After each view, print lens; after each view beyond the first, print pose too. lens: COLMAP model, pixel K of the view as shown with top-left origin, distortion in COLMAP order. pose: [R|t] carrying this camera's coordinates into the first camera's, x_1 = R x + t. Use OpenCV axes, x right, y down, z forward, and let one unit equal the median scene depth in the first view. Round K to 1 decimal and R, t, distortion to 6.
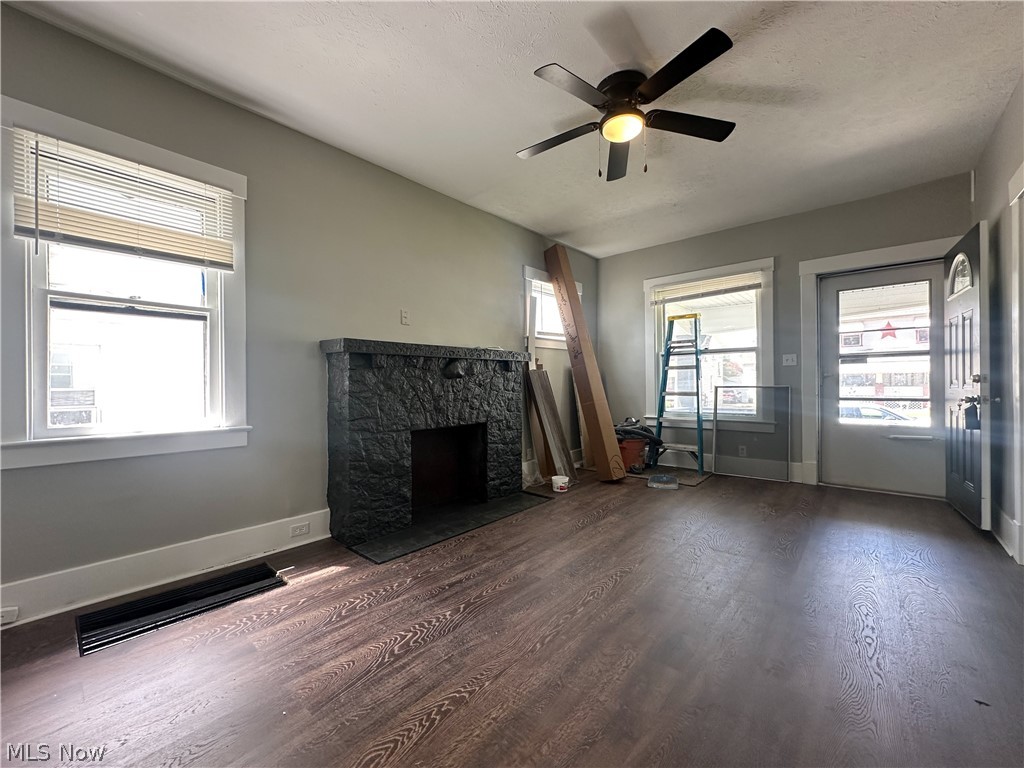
lens RADIAL K [[418.9, 0, 504.7], [0, 418.9, 386.9], [0, 0, 1]] dist [-0.000779, 0.001631]
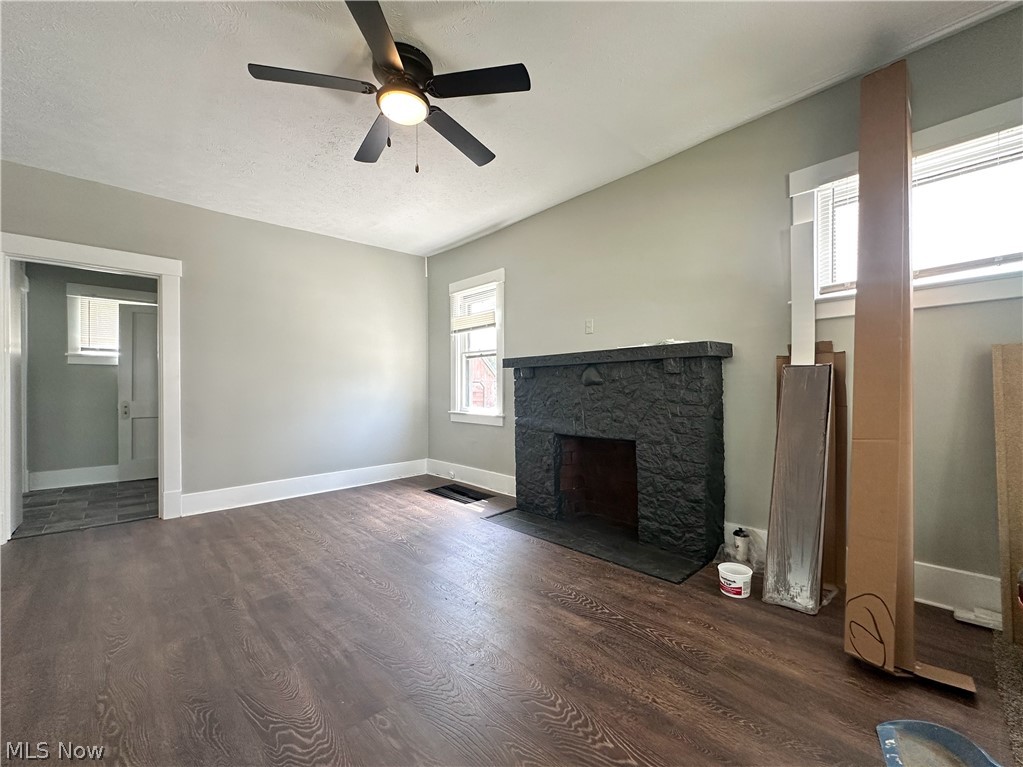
lens RADIAL K [[418.5, 0, 534.0], [0, 418.5, 390.8], [0, 0, 1]] dist [-0.000779, 0.001631]
pose [[-0.061365, 0.014077, -0.998016, 0.720473], [-0.000603, 0.999900, 0.014141, -0.019315], [0.998115, 0.001470, -0.061350, 0.825879]]
